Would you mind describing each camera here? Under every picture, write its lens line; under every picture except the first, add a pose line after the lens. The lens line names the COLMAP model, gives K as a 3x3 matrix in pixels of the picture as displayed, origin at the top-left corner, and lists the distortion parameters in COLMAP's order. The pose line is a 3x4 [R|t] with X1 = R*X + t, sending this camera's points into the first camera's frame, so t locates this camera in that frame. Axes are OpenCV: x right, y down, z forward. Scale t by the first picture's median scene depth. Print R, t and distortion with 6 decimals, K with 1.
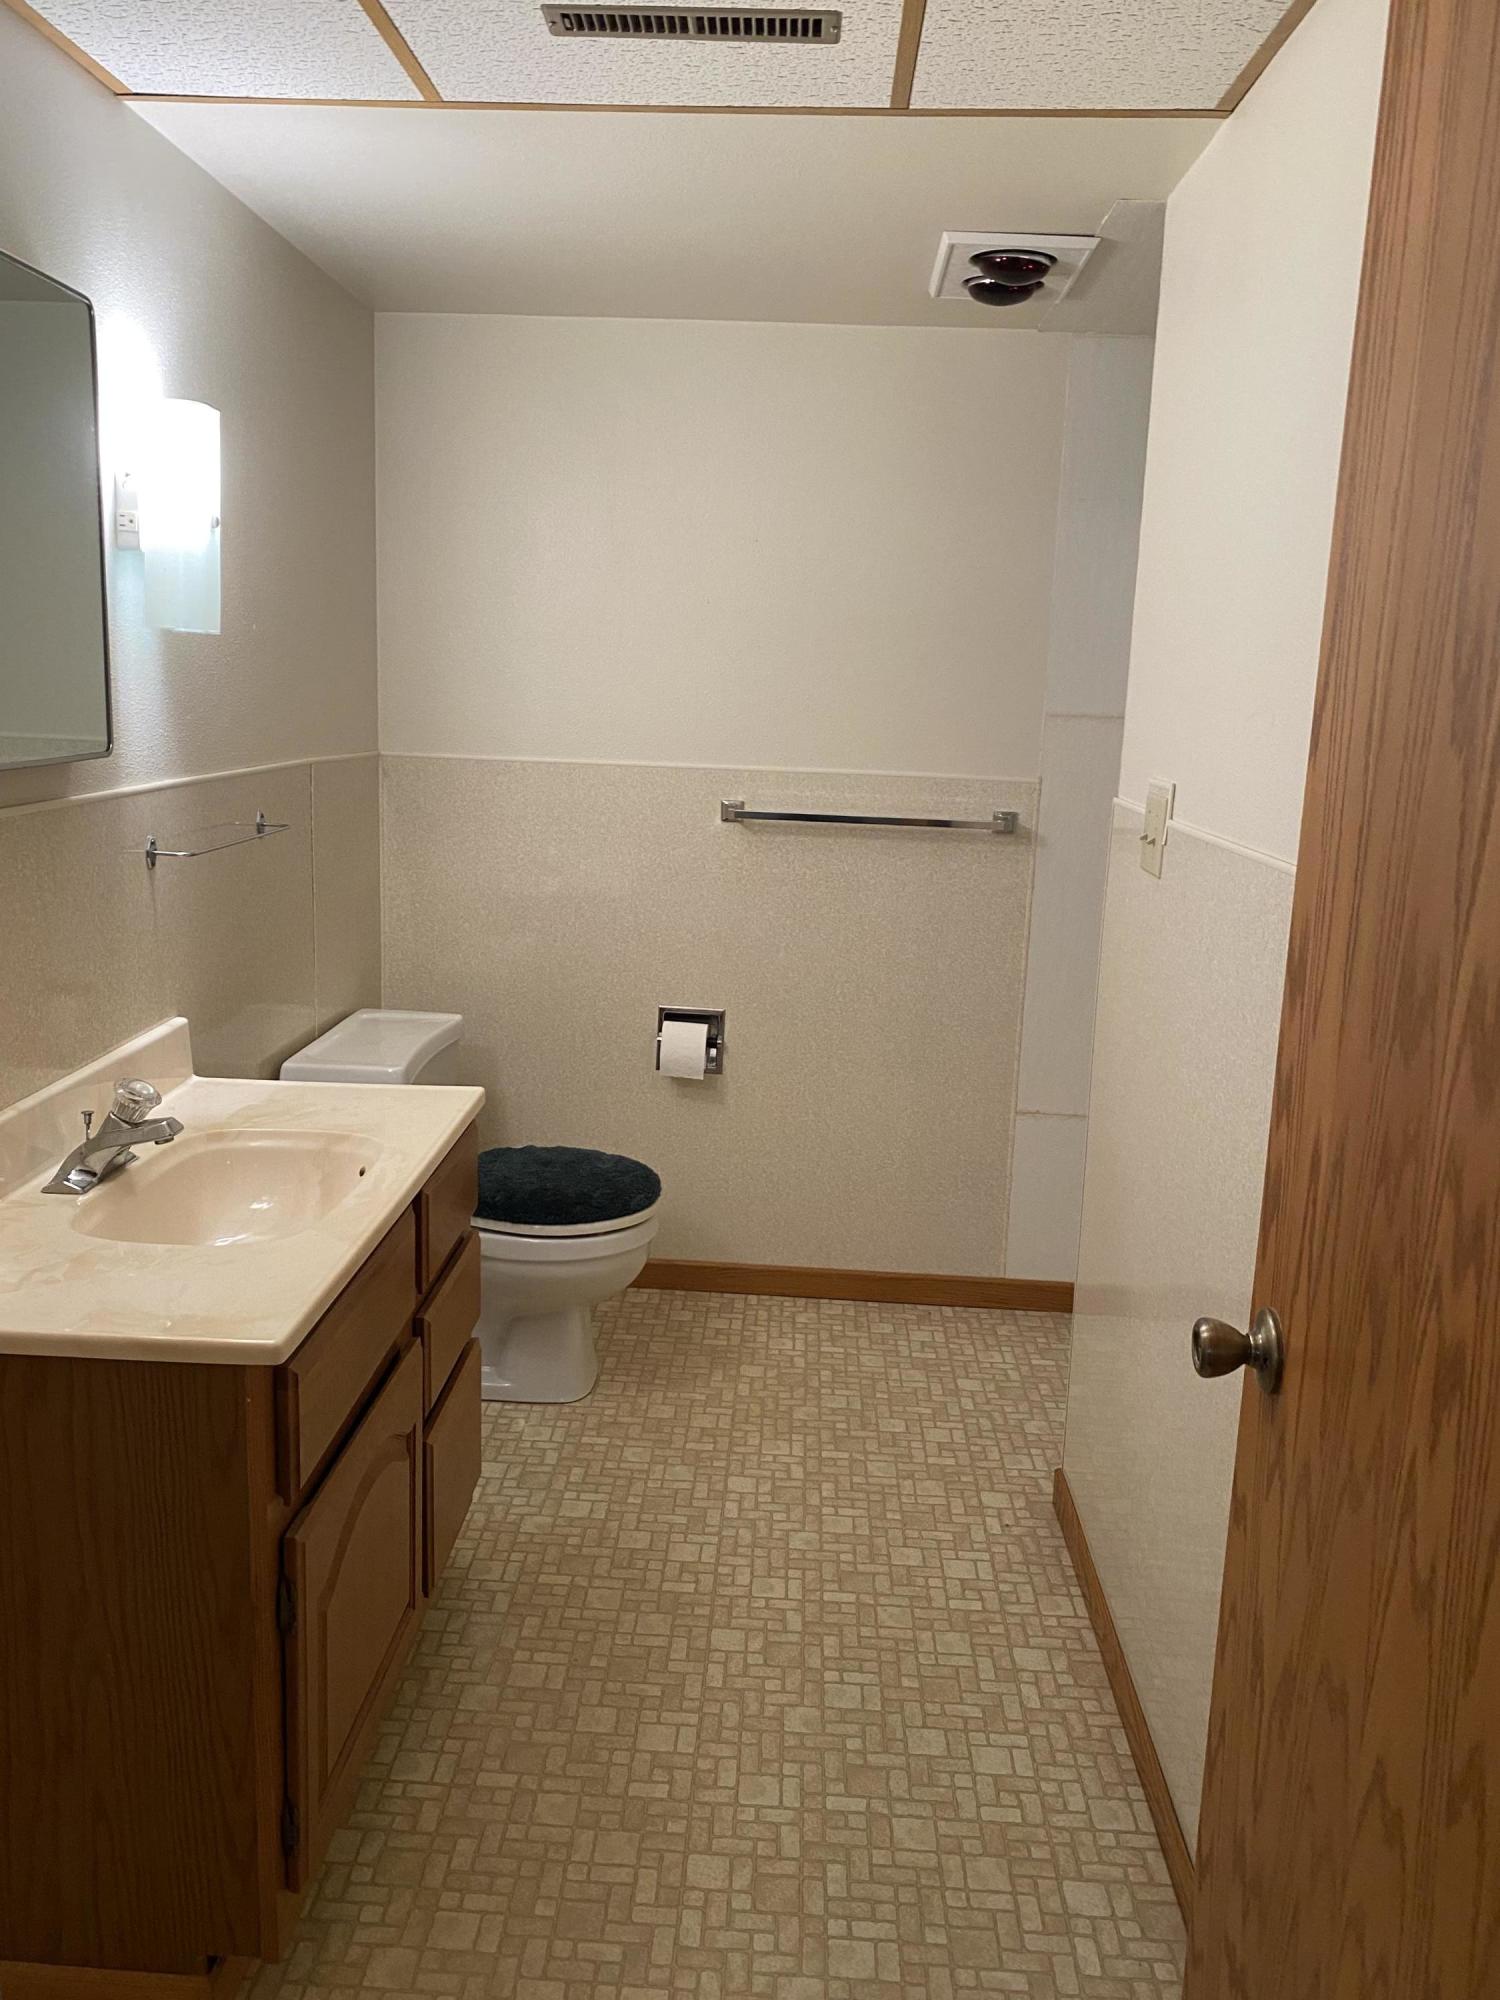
lens RADIAL K [[1513.7, 0, 748.9], [0, 1513.7, 995.6], [0, 0, 1]] dist [0.016375, -0.024910]
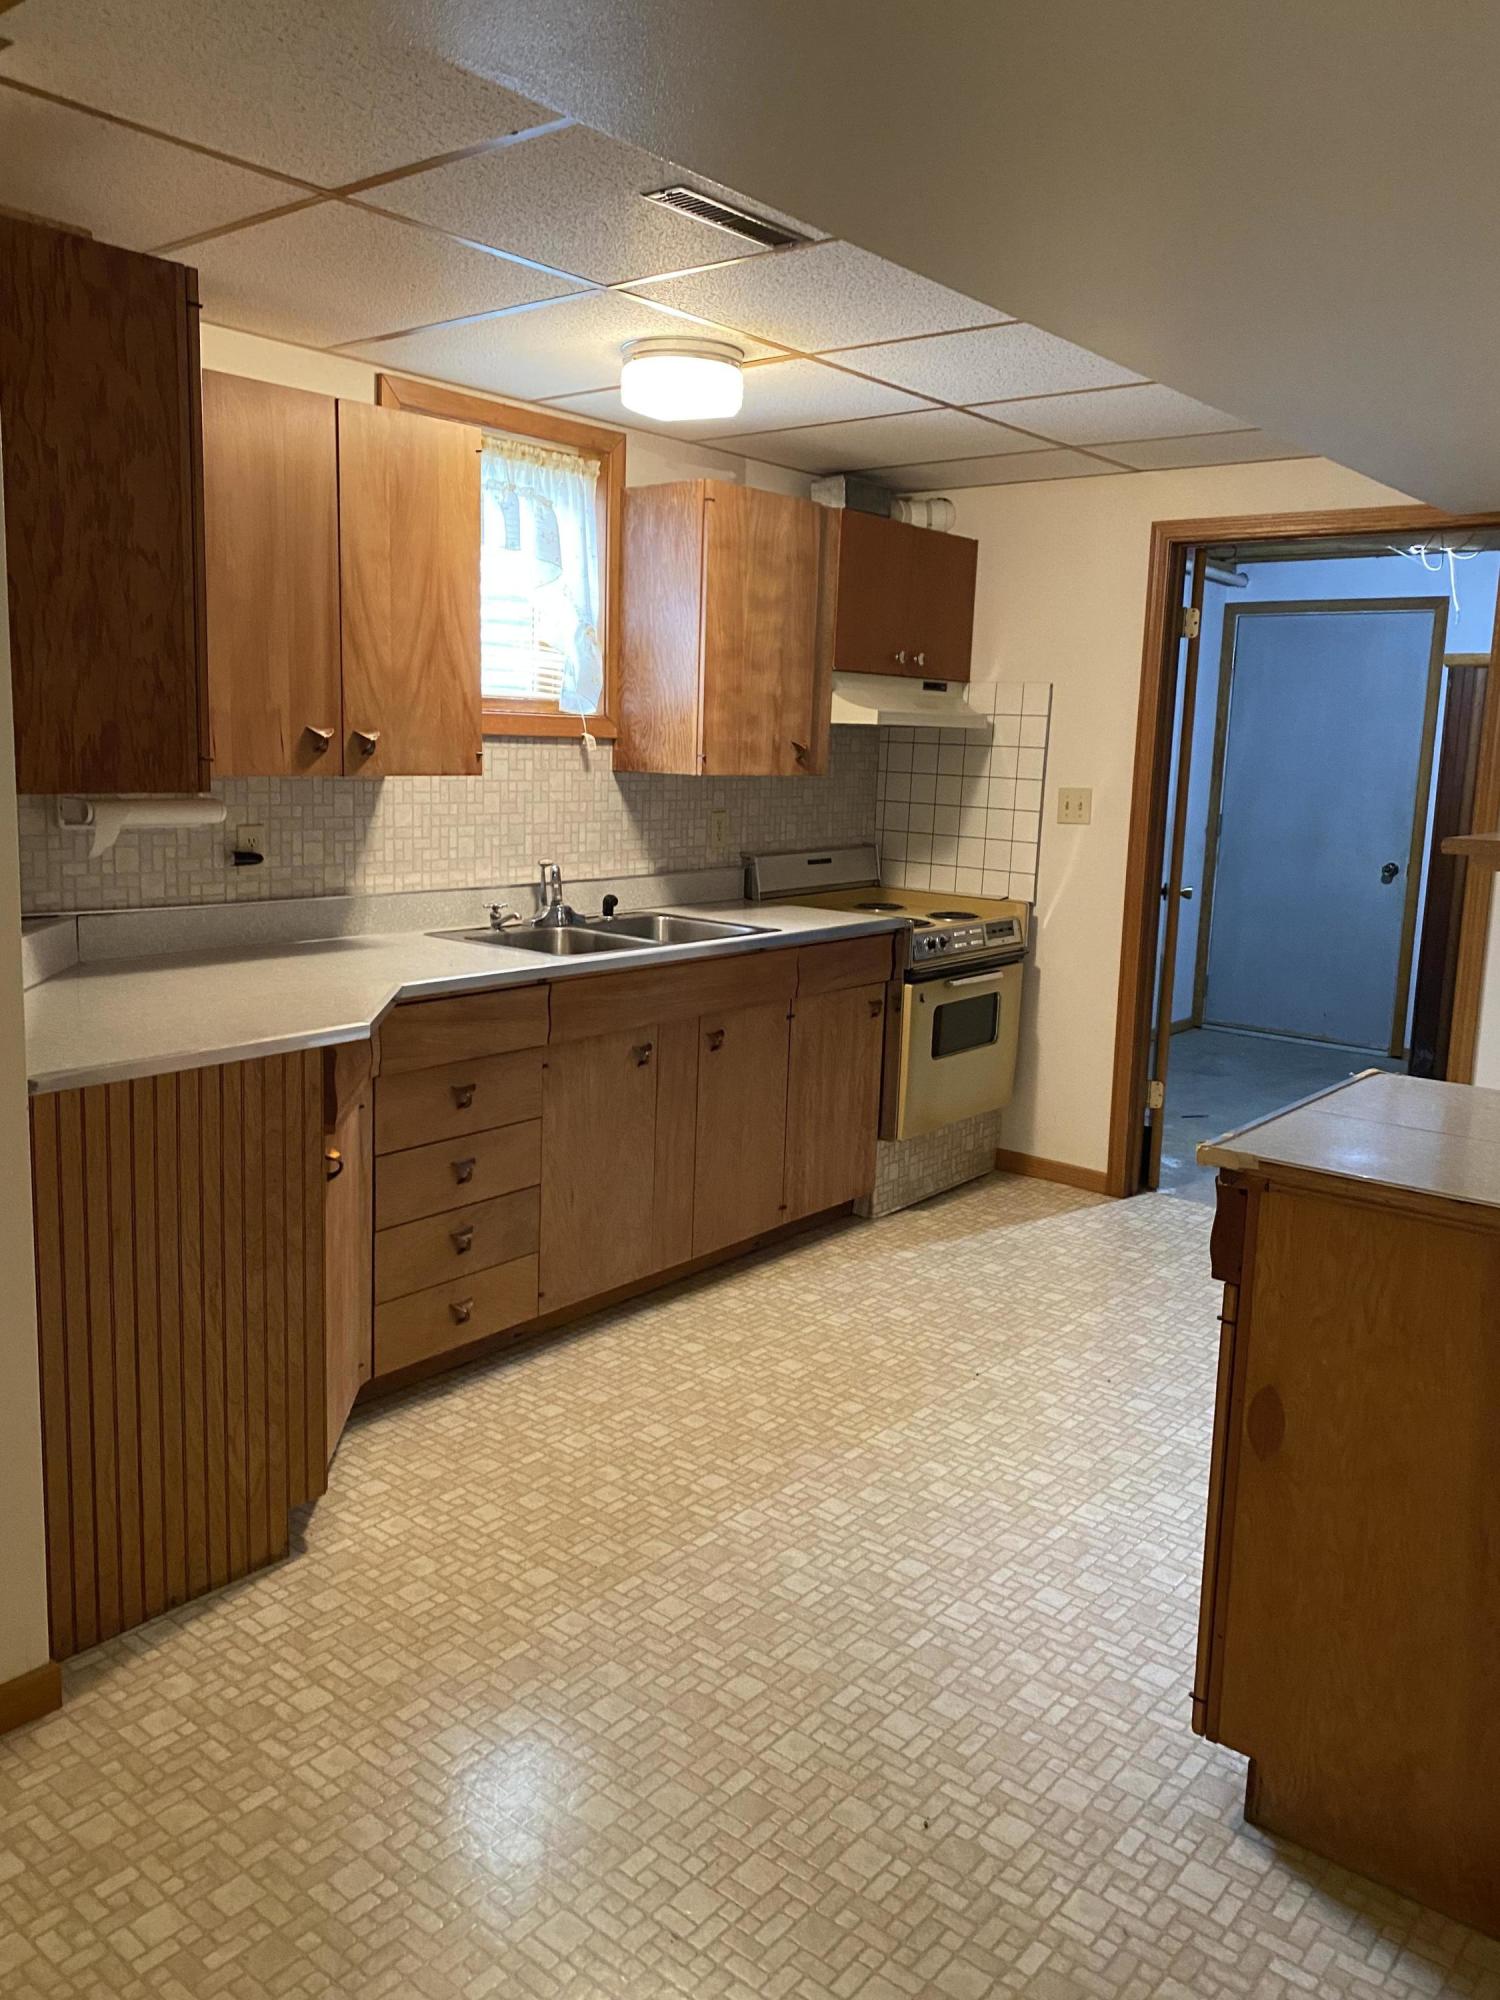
lens RADIAL K [[1513.7, 0, 737.1], [0, 1513.7, 995.1], [0, 0, 1]] dist [0.016375, -0.024910]
pose [[-0.605608, 0.083095, -0.791412, 0.604128], [-0.209981, 0.942597, 0.259652, -0.302578], [0.767559, 0.323429, -0.553396, 1.556125]]
